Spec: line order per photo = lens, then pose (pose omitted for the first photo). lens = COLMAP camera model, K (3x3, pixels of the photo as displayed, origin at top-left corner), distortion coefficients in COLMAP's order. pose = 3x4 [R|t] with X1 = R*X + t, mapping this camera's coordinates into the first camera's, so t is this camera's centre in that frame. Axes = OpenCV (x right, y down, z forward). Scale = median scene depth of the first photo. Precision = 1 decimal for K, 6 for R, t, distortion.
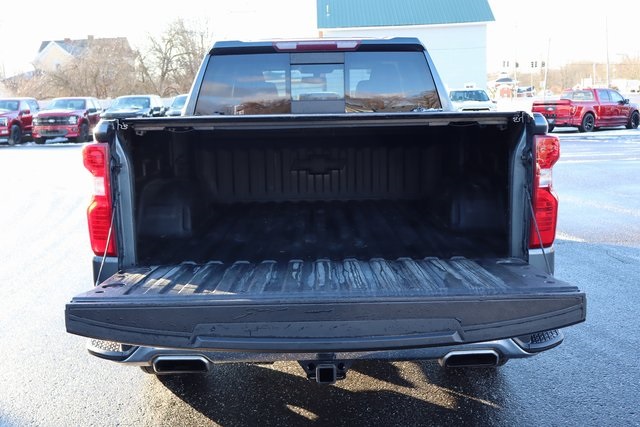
lens RADIAL K [[651.8, 0, 315.4], [0, 651.8, 214.1], [0, 0, 1]] dist [-0.015574, 0.000000]
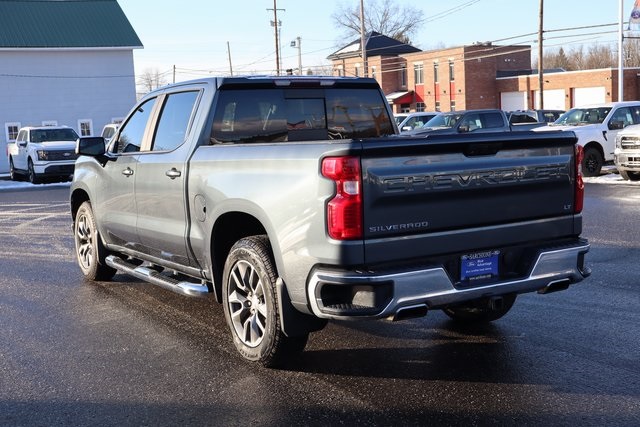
lens RADIAL K [[815.5, 0, 325.2], [0, 815.5, 212.5], [0, 0, 1]] dist [-0.009820, 0.000000]
pose [[0.858215, -0.063817, 0.509308, -0.726771], [0.105801, 0.992927, -0.053866, 0.054695], [-0.502268, 0.100114, 0.858897, -0.252397]]
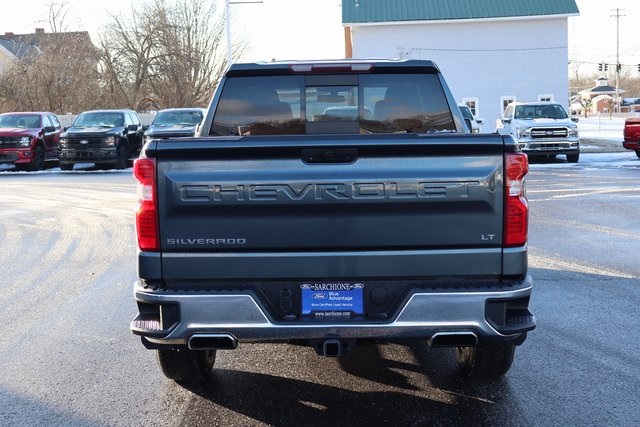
lens RADIAL K [[909.0, 0, 313.6], [0, 909.0, 214.1], [0, 0, 1]] dist [0.009924, 0.000000]
pose [[0.999541, 0.005429, -0.029821, 0.017814], [-0.007369, 0.997835, -0.065350, 0.061088], [0.029401, 0.065540, 0.997417, -0.399088]]
